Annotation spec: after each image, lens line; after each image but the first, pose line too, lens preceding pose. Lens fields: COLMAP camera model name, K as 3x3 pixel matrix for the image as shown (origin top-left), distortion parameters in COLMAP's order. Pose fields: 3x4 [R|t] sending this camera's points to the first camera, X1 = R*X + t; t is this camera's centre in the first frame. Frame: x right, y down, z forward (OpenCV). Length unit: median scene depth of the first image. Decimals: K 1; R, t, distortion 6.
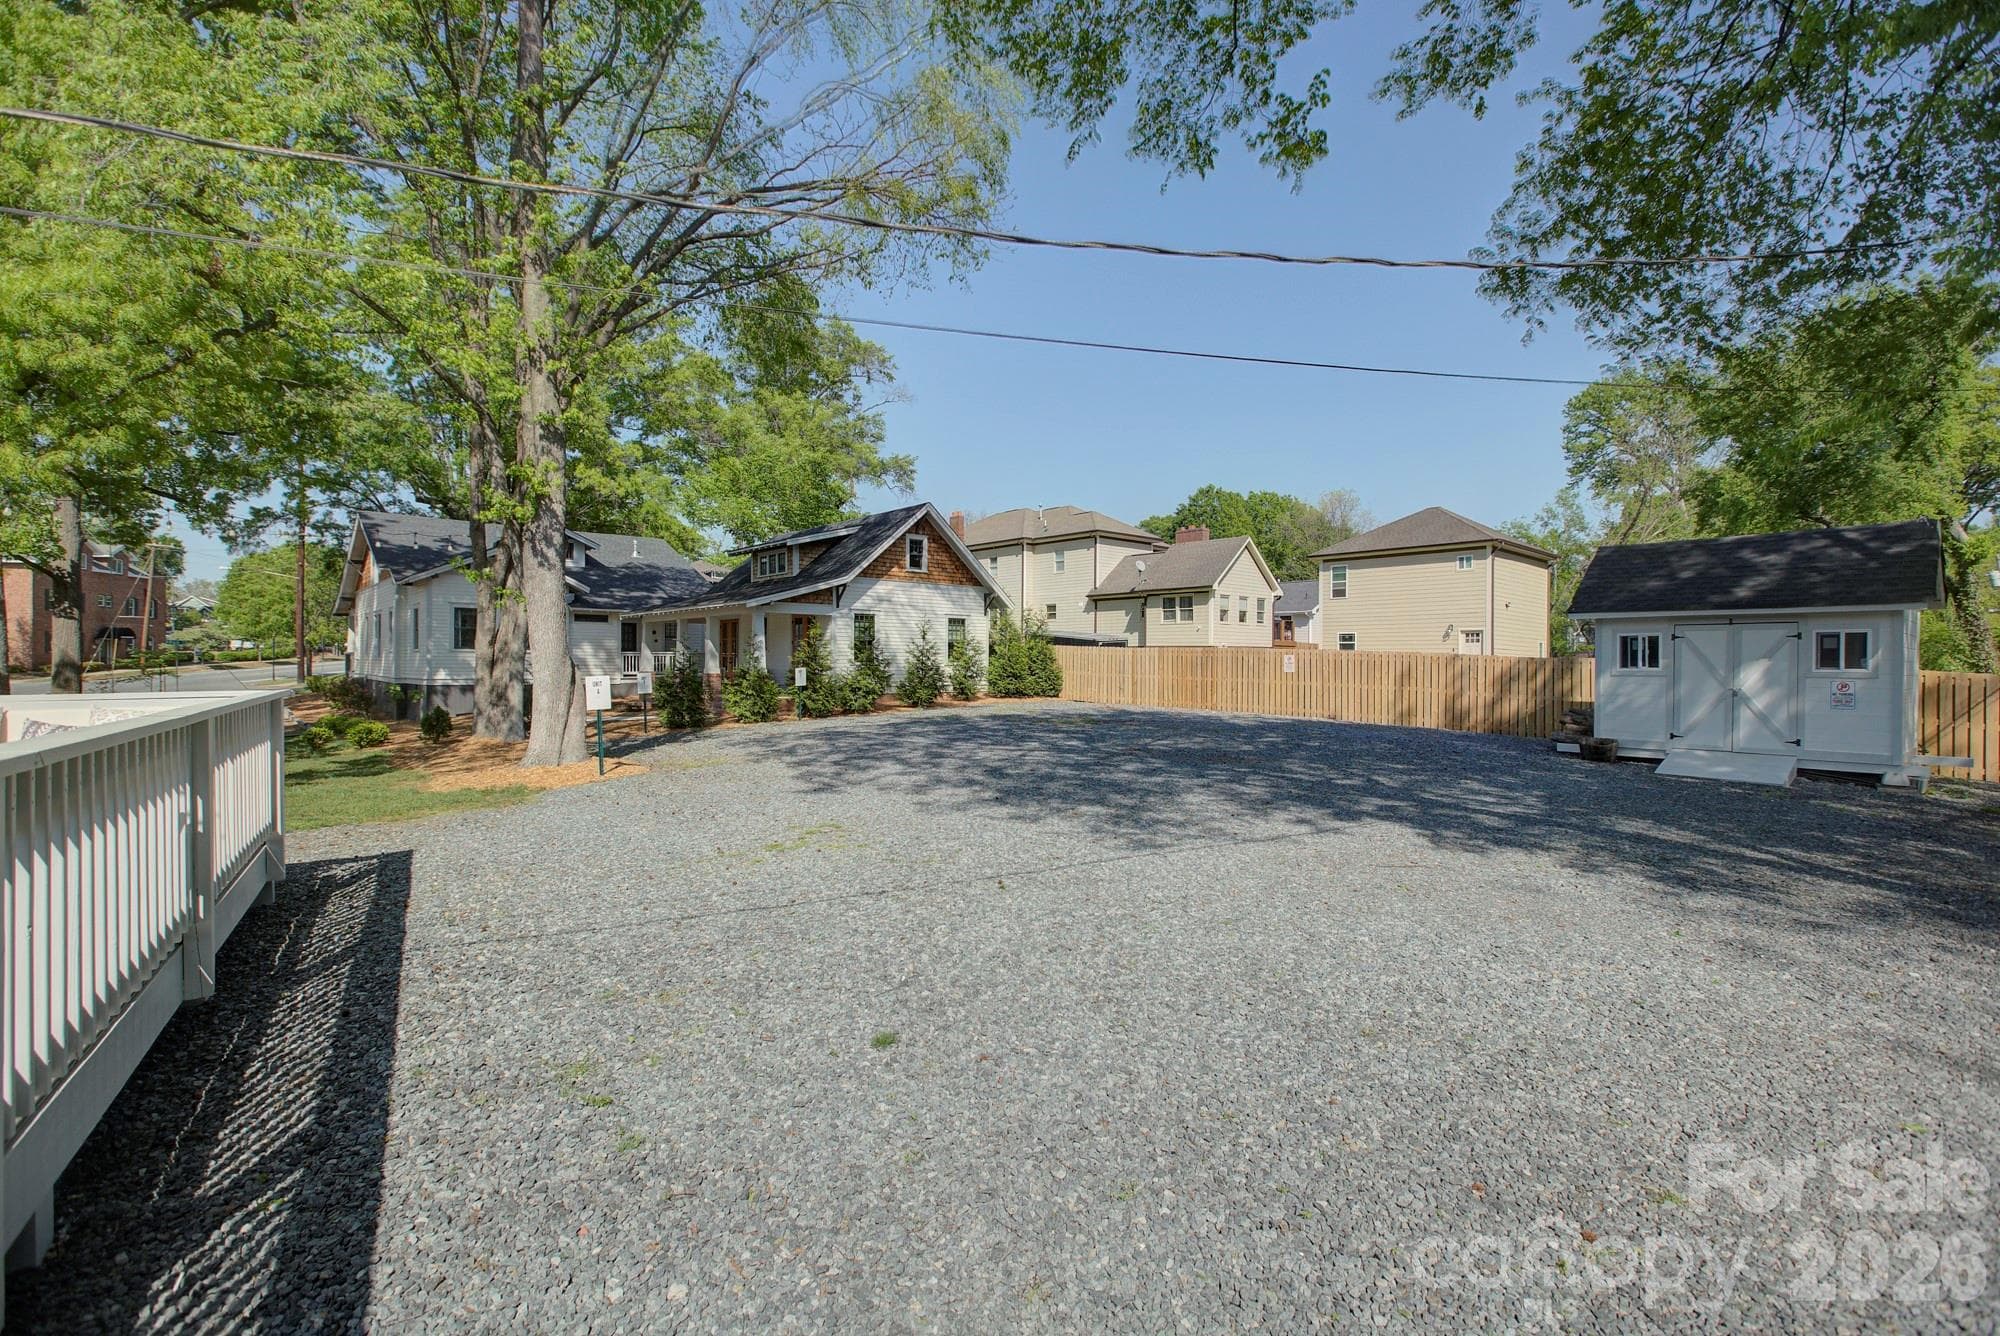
lens RADIAL K [[912.0, 0, 1000.0], [0, 912.0, 668.0], [0, 0, 1]] dist [0.003546, 0.001261]
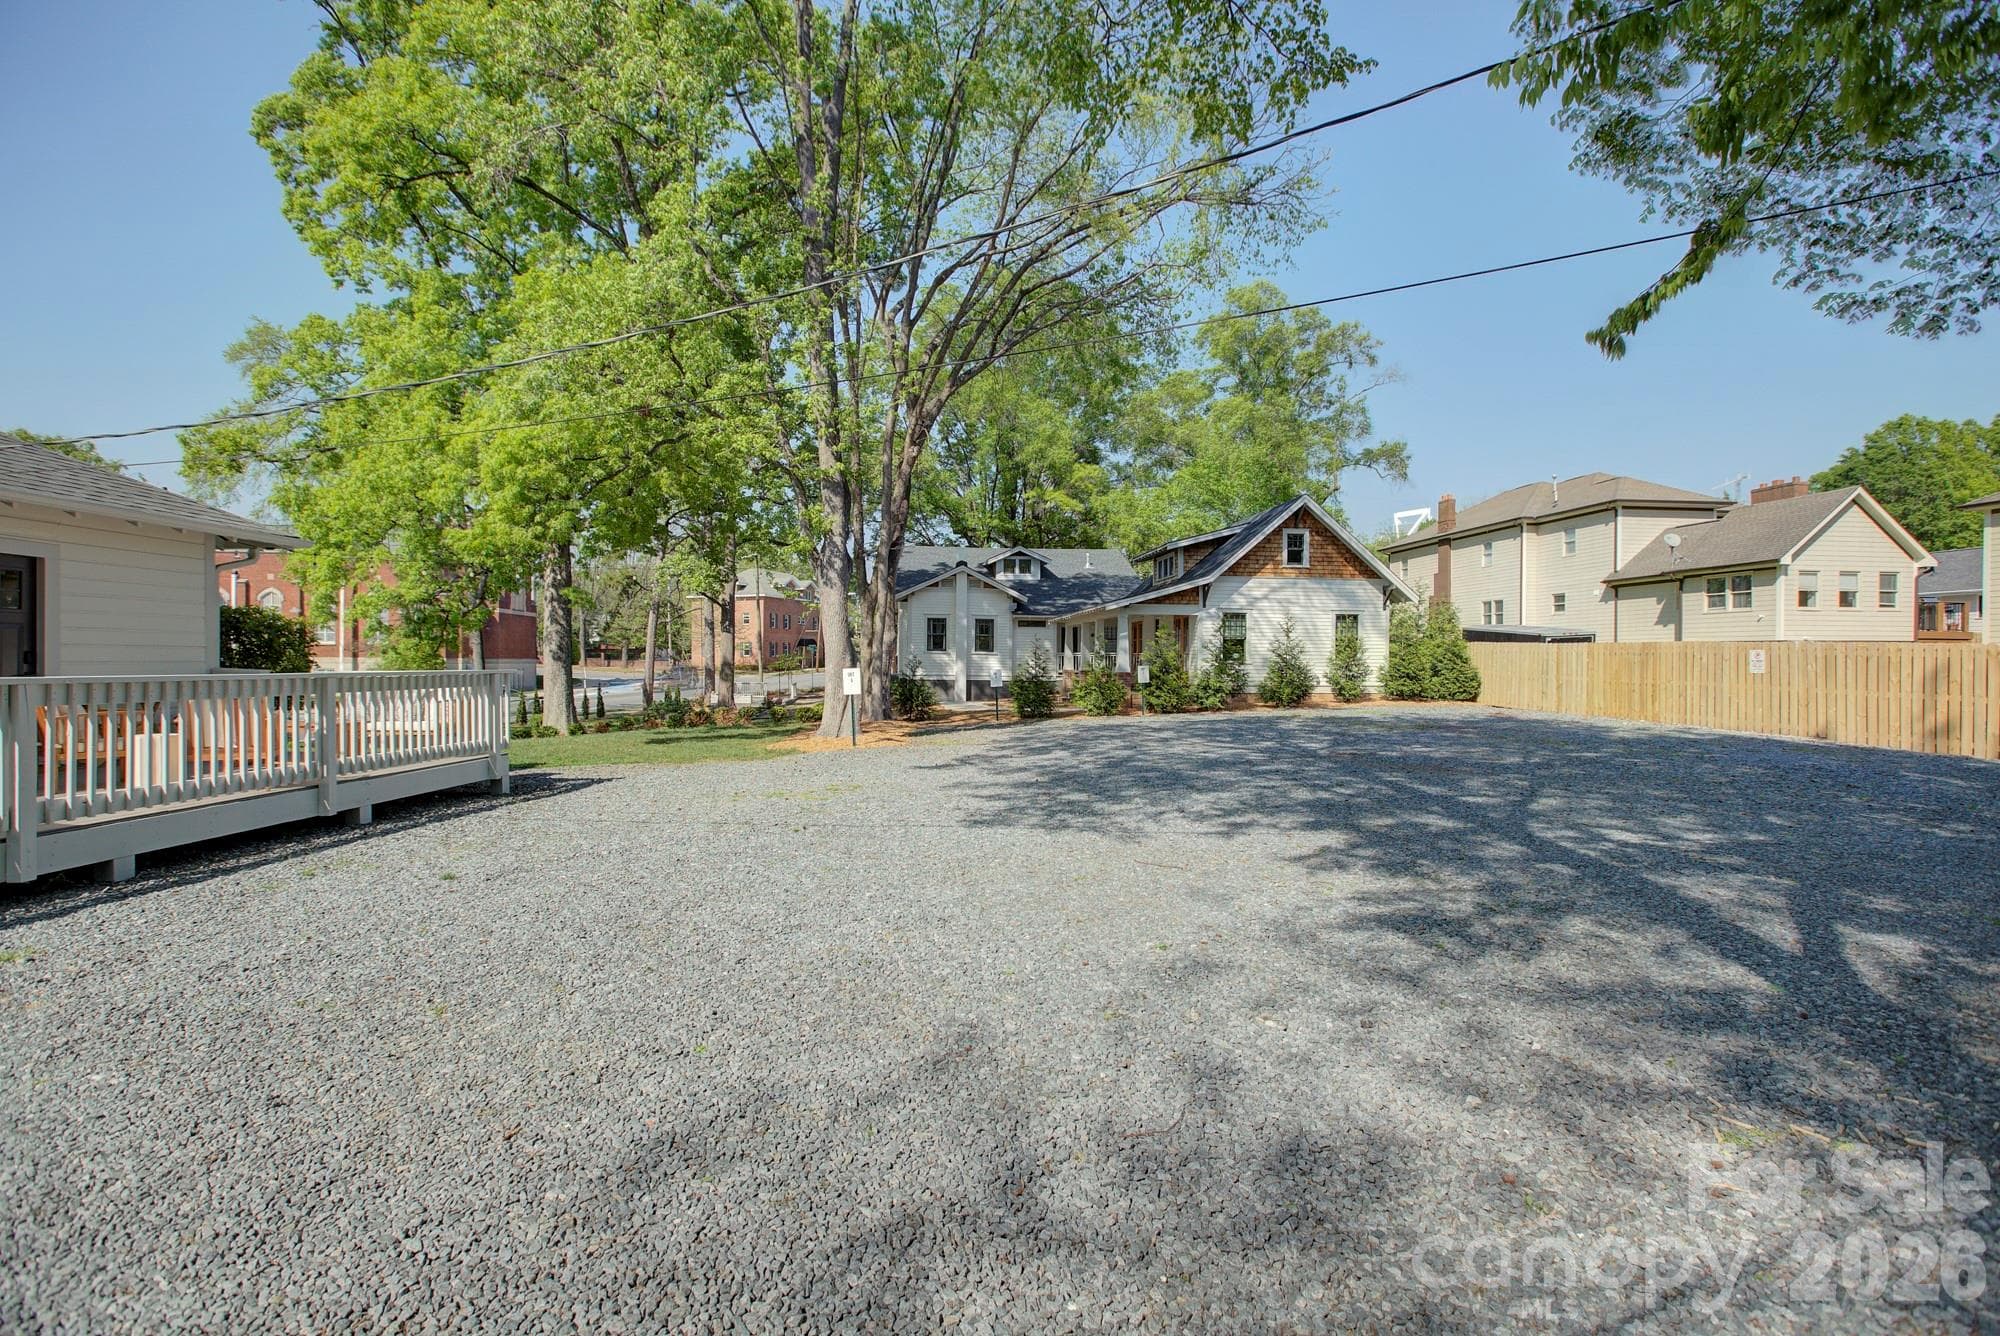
lens RADIAL K [[912.0, 0, 1000.0], [0, 912.0, 668.0], [0, 0, 1]] dist [0.003546, 0.001261]
pose [[0.817684, 0.003085, -0.575659, 0.174906], [-0.005145, 0.999985, -0.001948, 0.003688], [0.575645, 0.004555, 0.817687, 0.028925]]
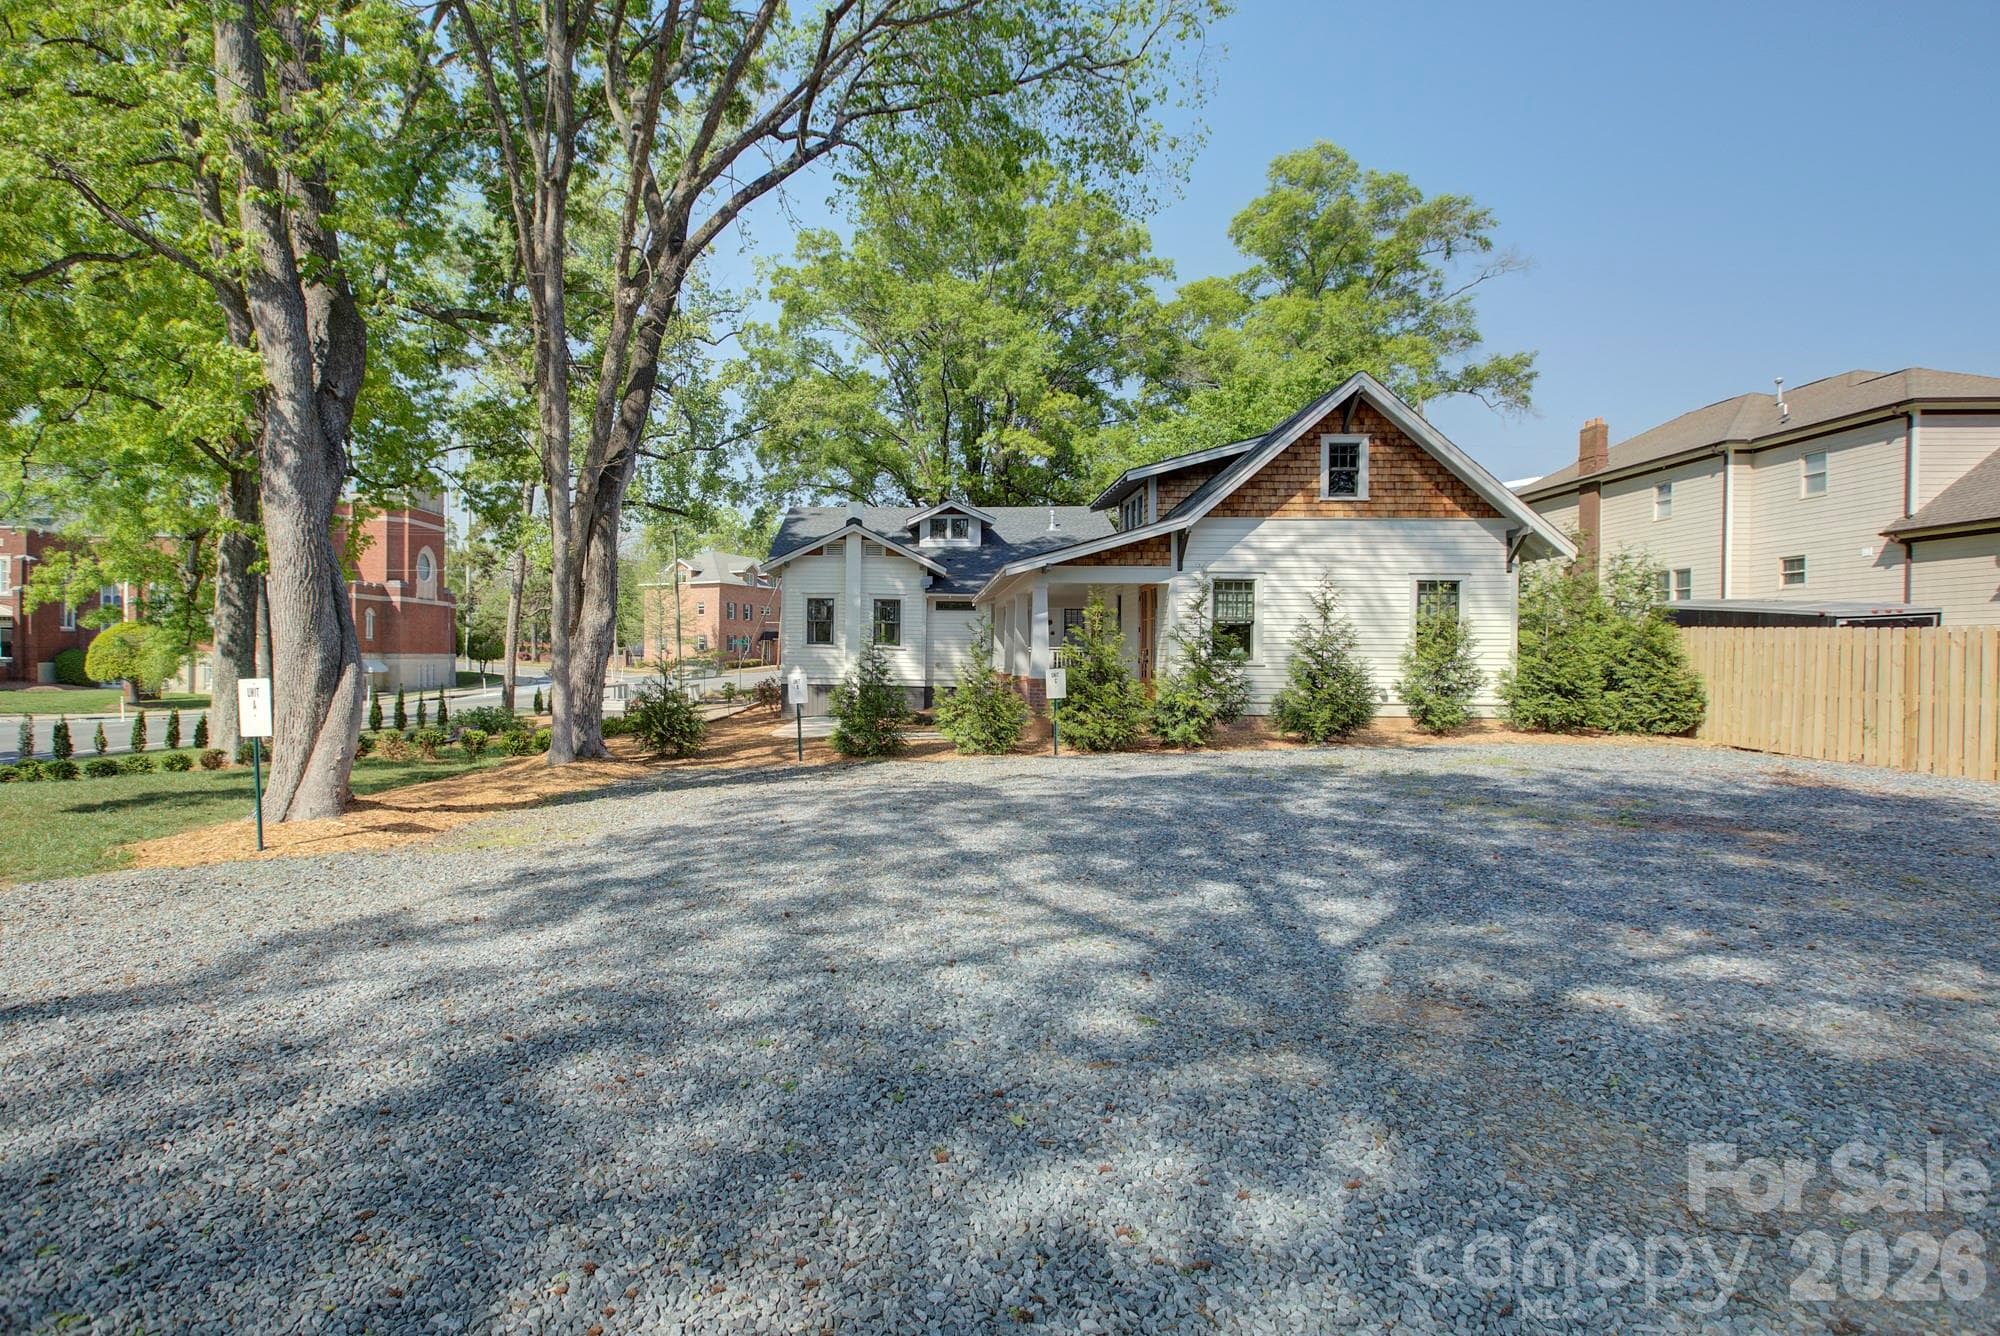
lens RADIAL K [[937.9, 0, 890.1], [0, 937.9, 667.1], [0, 0, 1]] dist [0.000330, 0.001346]
pose [[0.711517, 0.008722, -0.702614, 0.098224], [-0.008800, 0.999955, 0.003501, -0.001769], [0.702613, 0.003692, 0.711562, 0.330027]]
